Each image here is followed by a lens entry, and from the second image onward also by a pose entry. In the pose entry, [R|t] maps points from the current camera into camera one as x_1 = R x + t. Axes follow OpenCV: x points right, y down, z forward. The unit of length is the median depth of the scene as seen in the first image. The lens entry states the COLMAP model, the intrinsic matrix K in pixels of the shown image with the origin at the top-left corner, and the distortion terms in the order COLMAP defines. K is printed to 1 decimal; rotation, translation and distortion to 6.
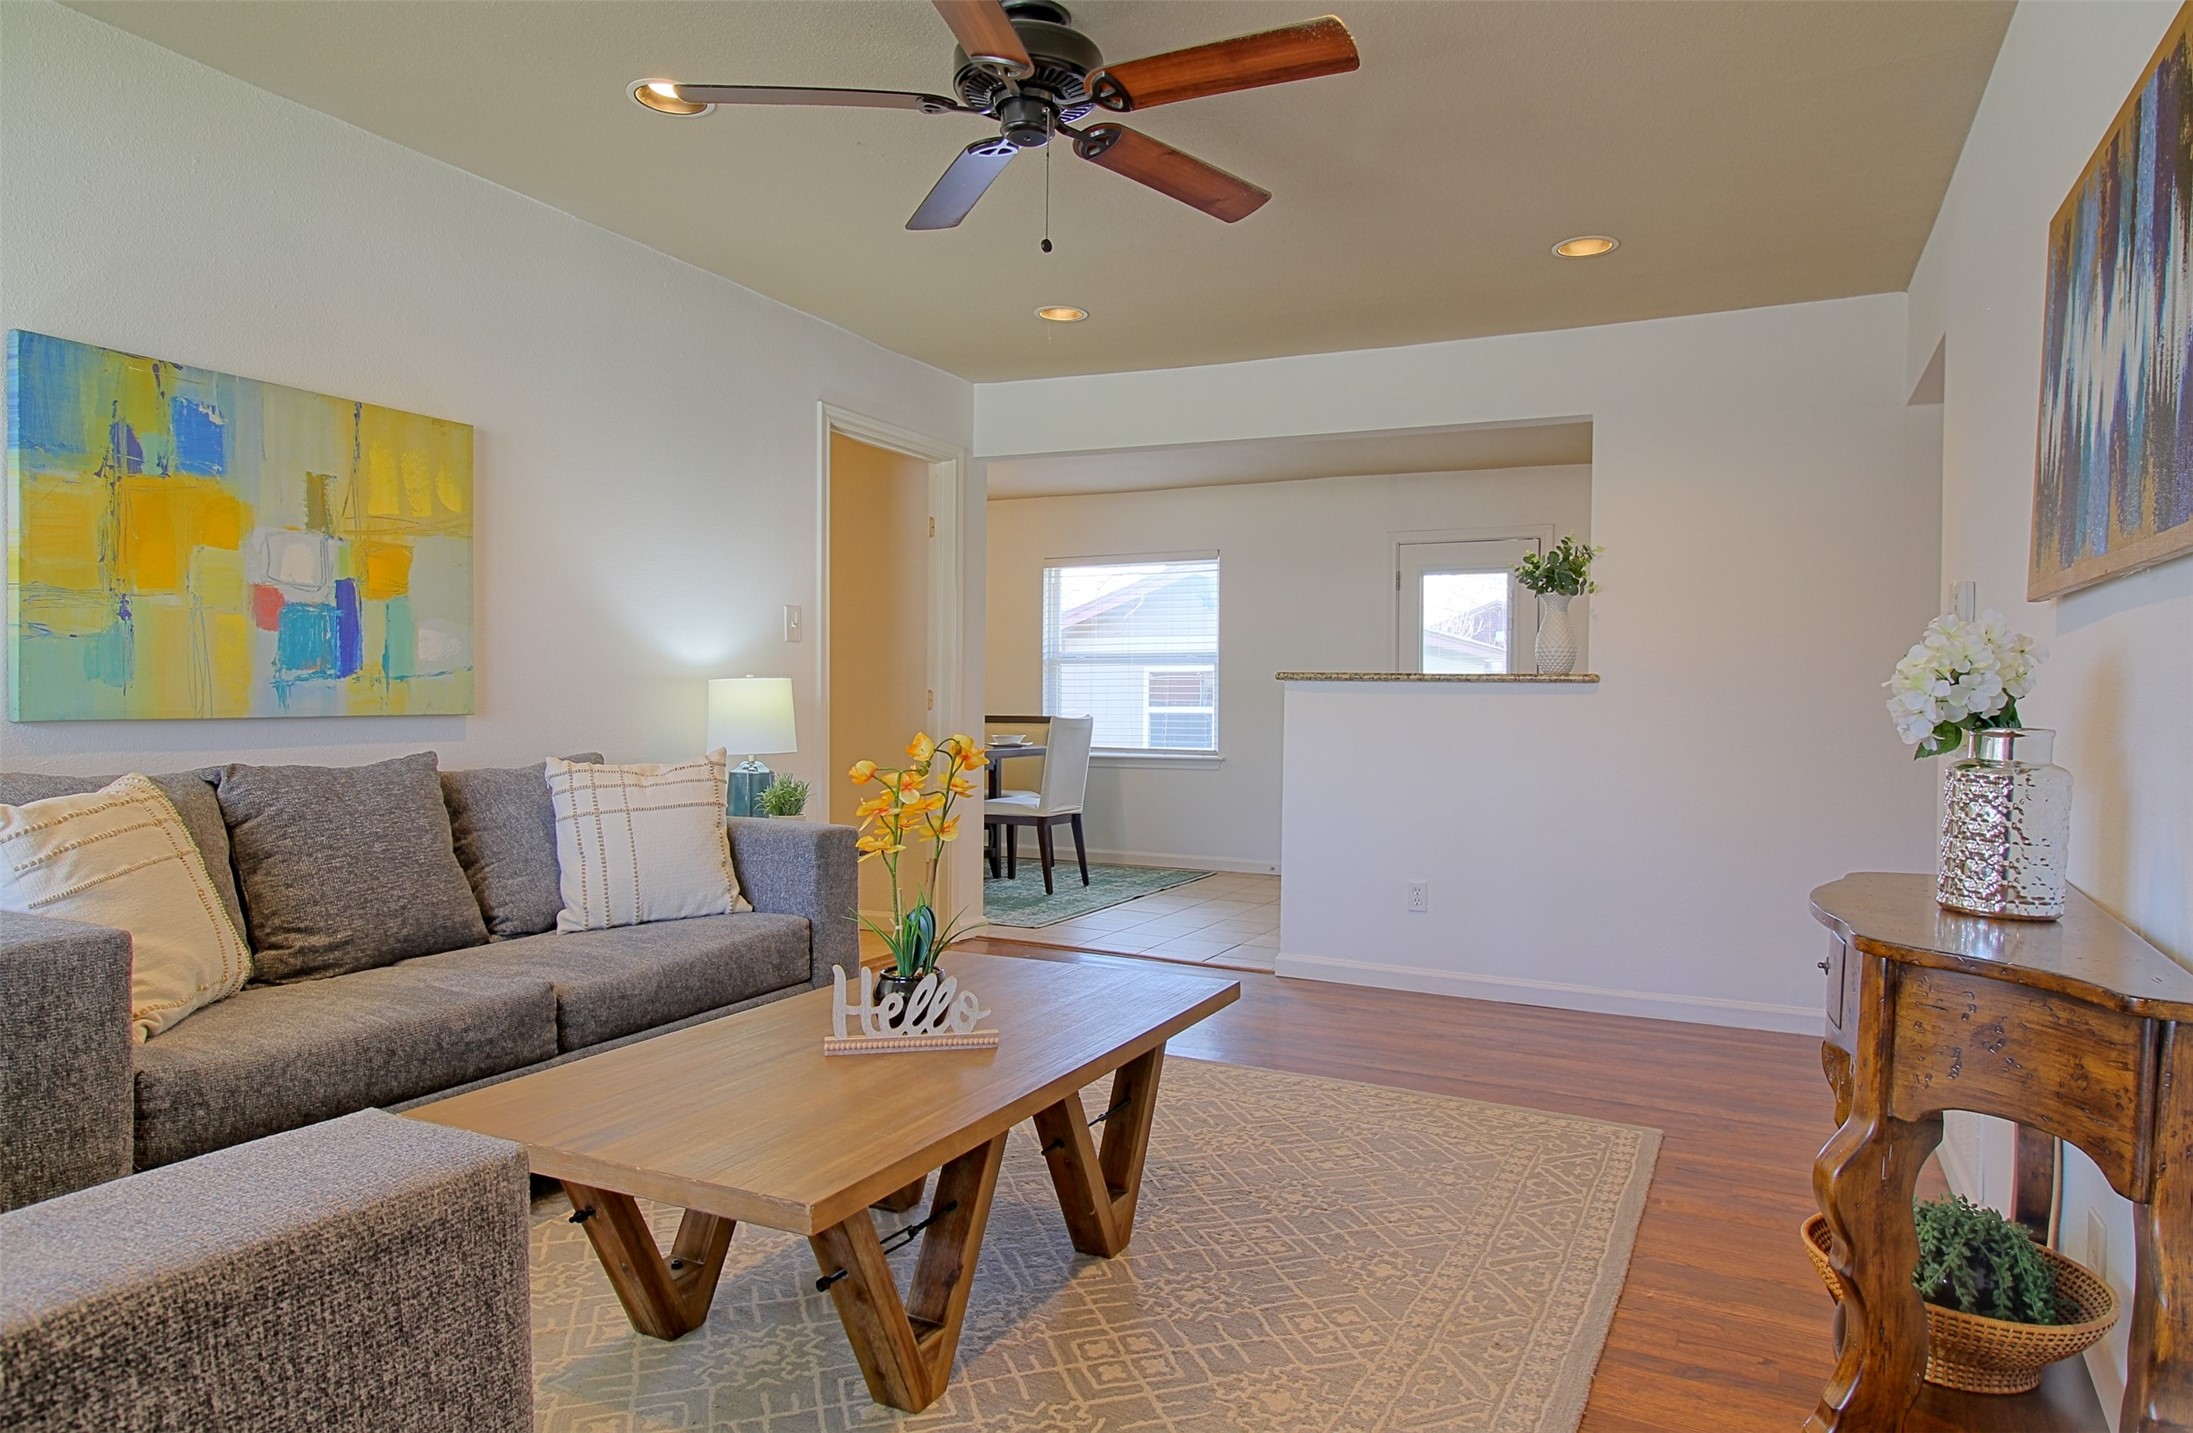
lens RADIAL K [[1299.8, 0, 1096.5], [0, 1299.8, 716.5], [0, 0, 1]] dist [0.006364, 0.001392]
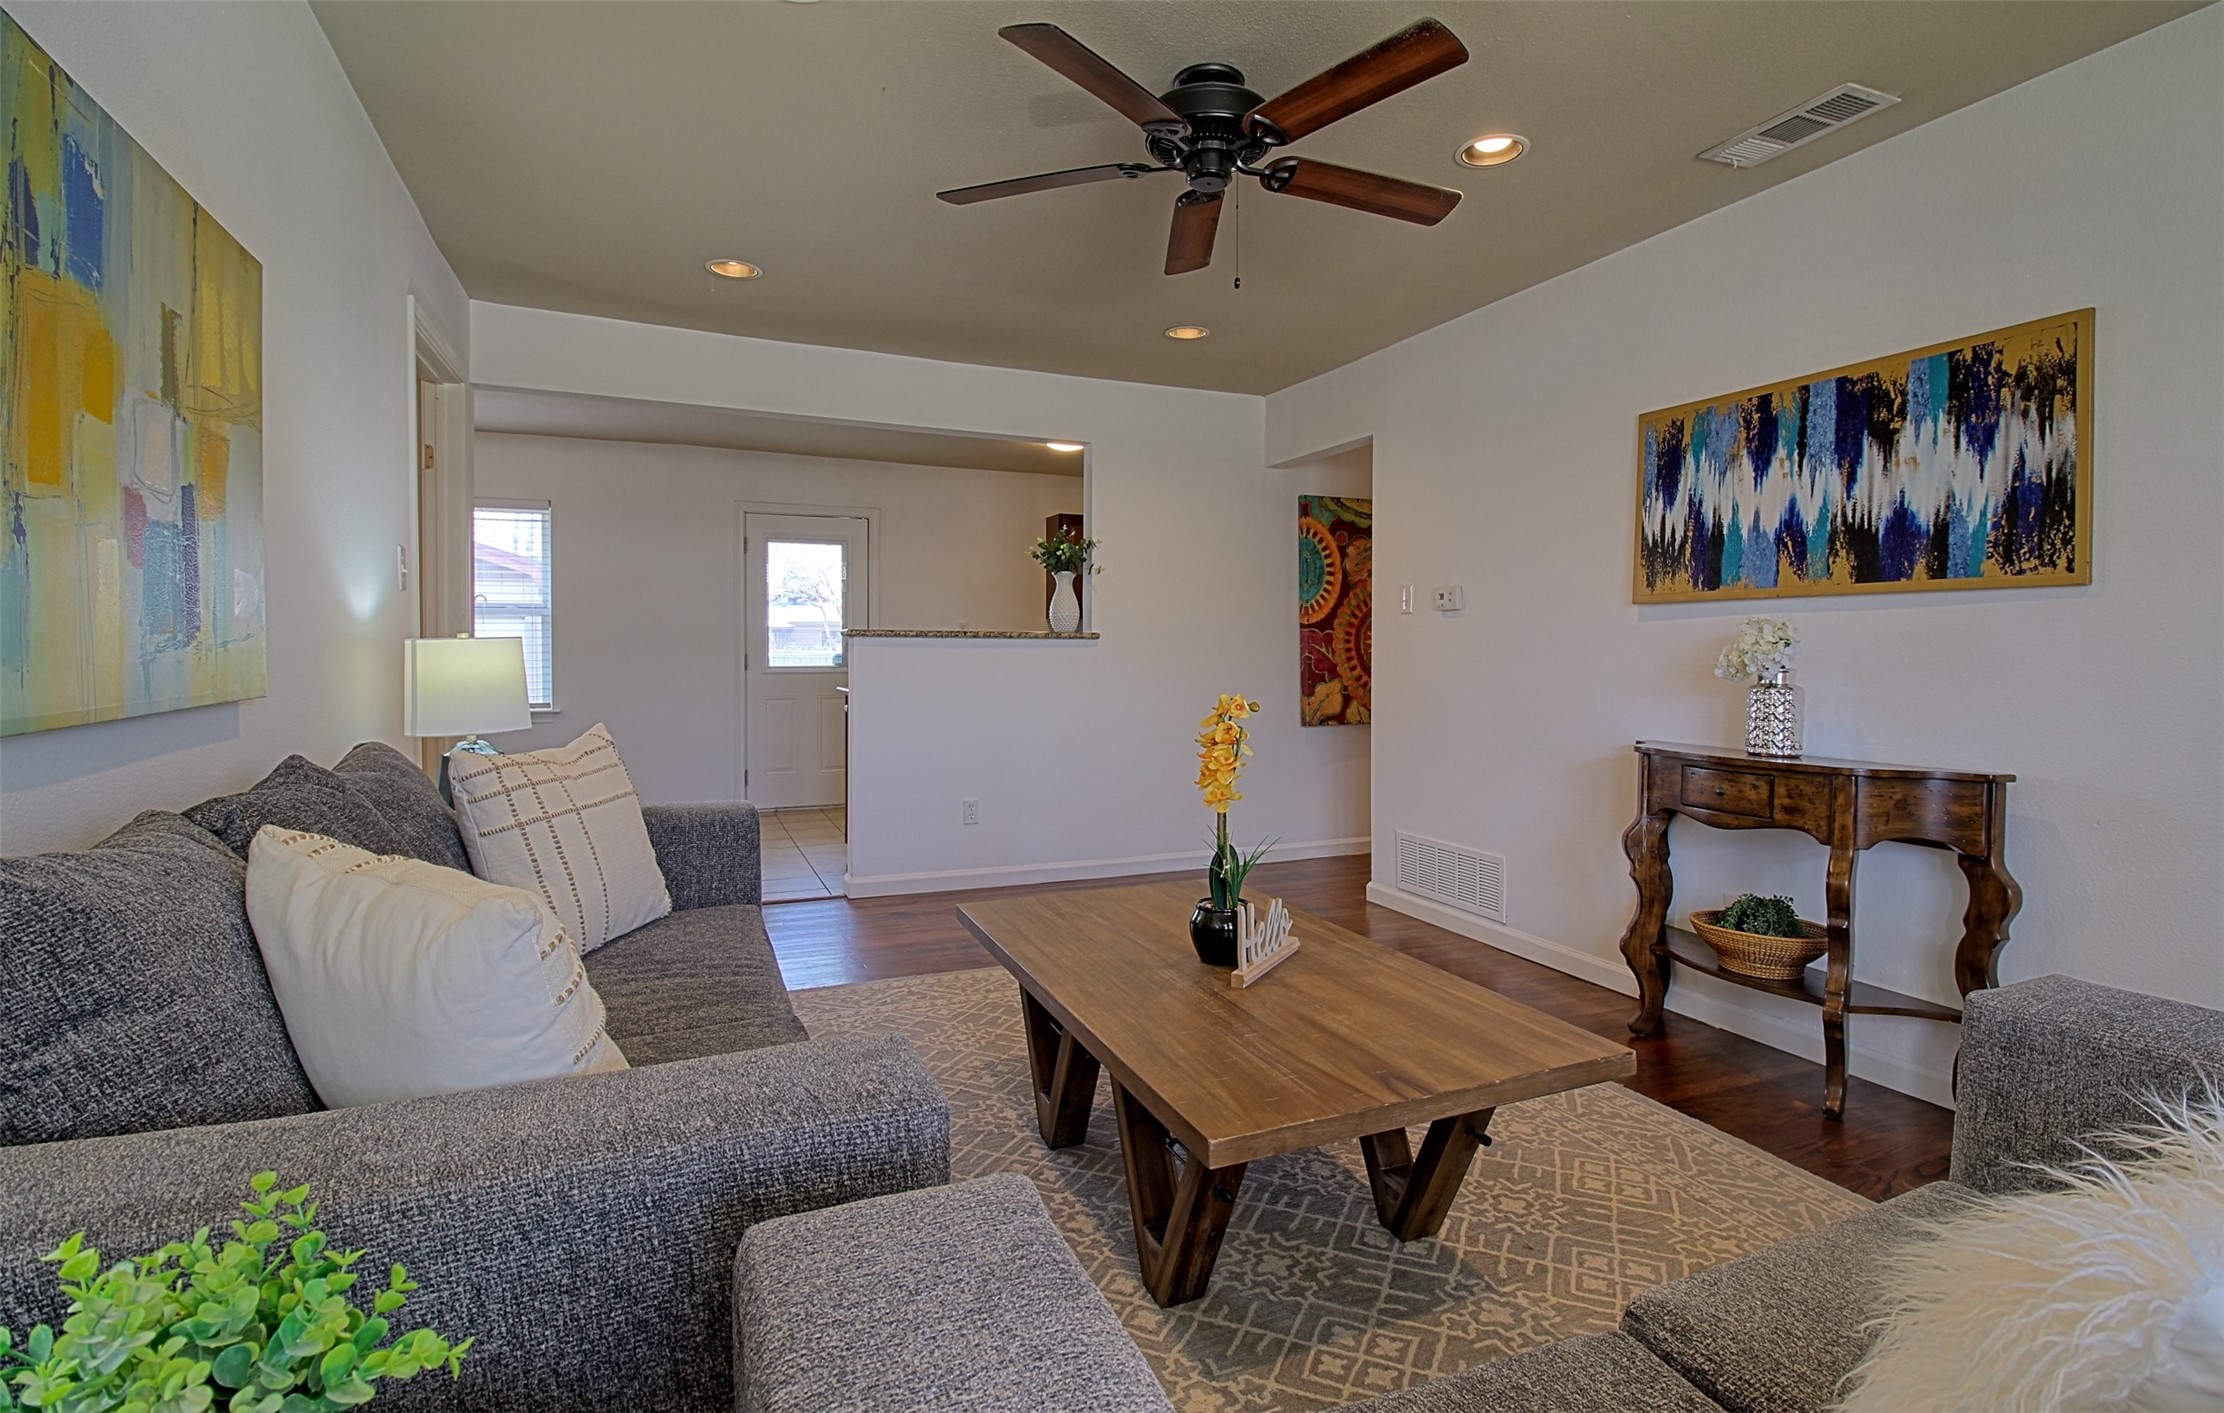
lens RADIAL K [[1090.4, 0, 1117.4], [0, 1090.4, 669.8], [0, 0, 1]] dist [-0.005476, -0.000809]
pose [[0.650667, -0.025702, 0.758928, -0.755113], [0.017333, 0.999669, 0.018994, -0.022938], [-0.759165, 0.000796, 0.650897, 0.369683]]
